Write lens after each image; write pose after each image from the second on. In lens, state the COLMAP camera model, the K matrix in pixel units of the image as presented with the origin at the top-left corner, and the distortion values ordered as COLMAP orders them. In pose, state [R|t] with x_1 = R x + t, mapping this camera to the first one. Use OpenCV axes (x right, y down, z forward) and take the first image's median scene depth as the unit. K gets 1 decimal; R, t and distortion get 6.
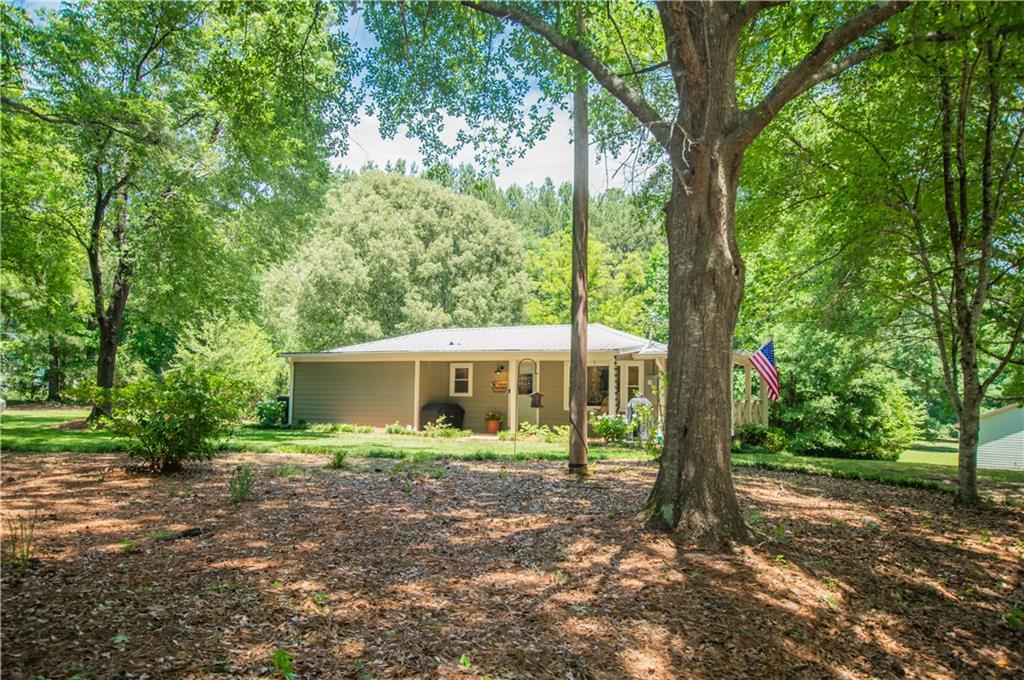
lens RADIAL K [[764.7, 0, 507.8], [0, 764.7, 360.4], [0, 0, 1]] dist [0.000506, 0.000046]
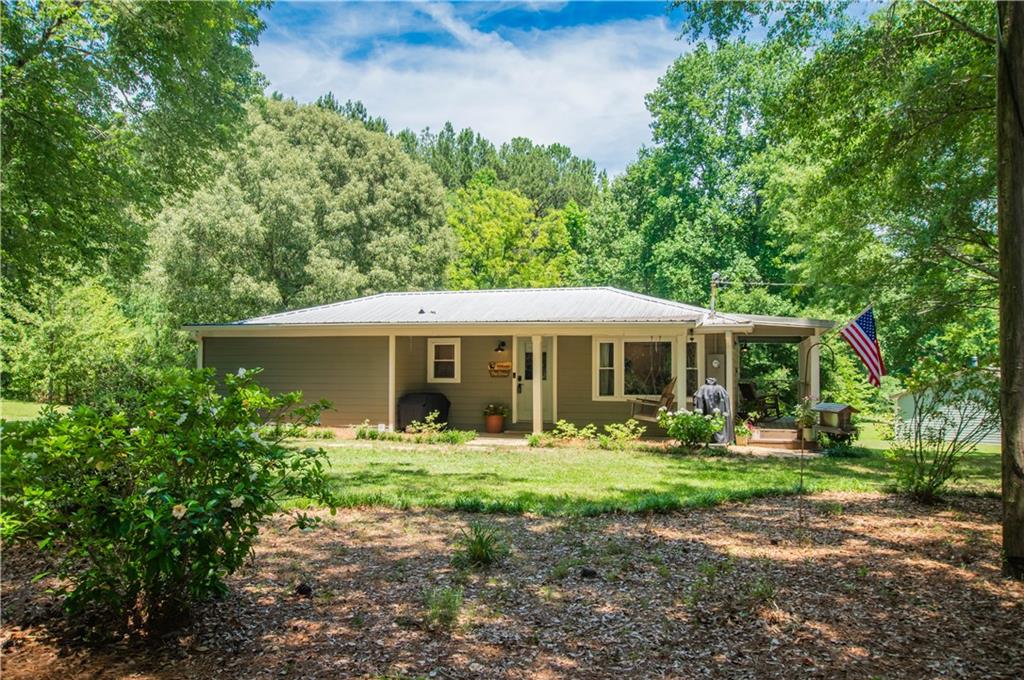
lens RADIAL K [[799.5, 0, 512.0], [0, 799.5, 340.0], [0, 0, 1]] dist [0.012940, 0.003011]
pose [[0.982752, -0.004942, 0.184862, -0.079414], [0.002061, 0.999873, 0.015775, -0.003800], [-0.184917, -0.015122, 0.982638, 0.125834]]
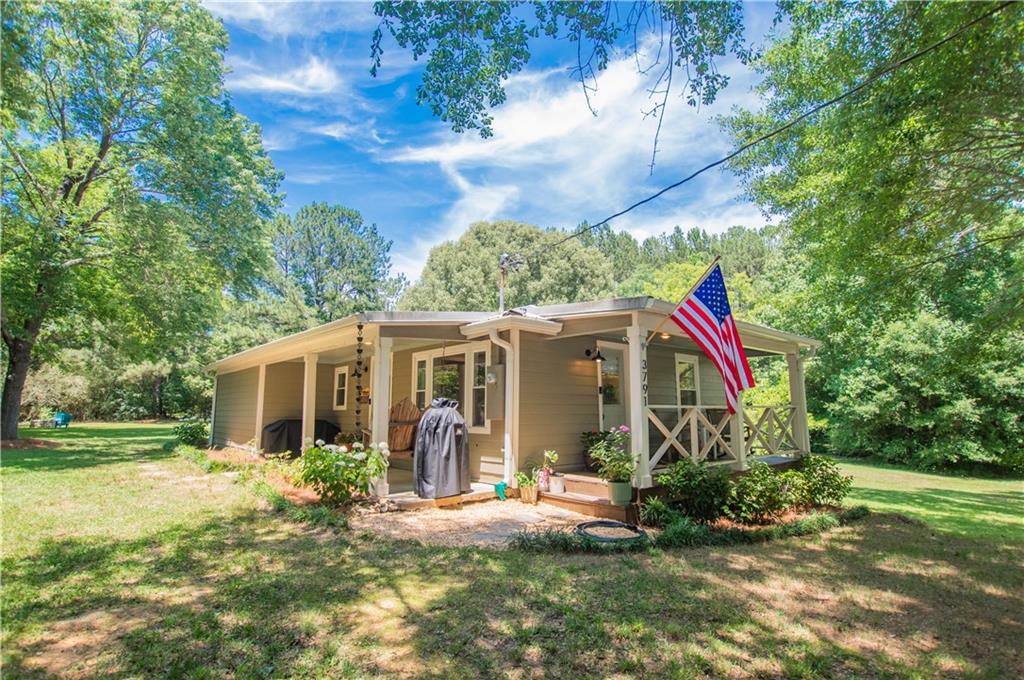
lens RADIAL K [[498.8, 0, 517.2], [0, 498.8, 343.2], [0, 0, 1]] dist [-0.026274, 0.004495]
pose [[0.933109, -0.065996, -0.353486, 0.160532], [0.035478, 0.995114, -0.092135, 0.018457], [0.357840, 0.073431, 0.930891, 0.340051]]
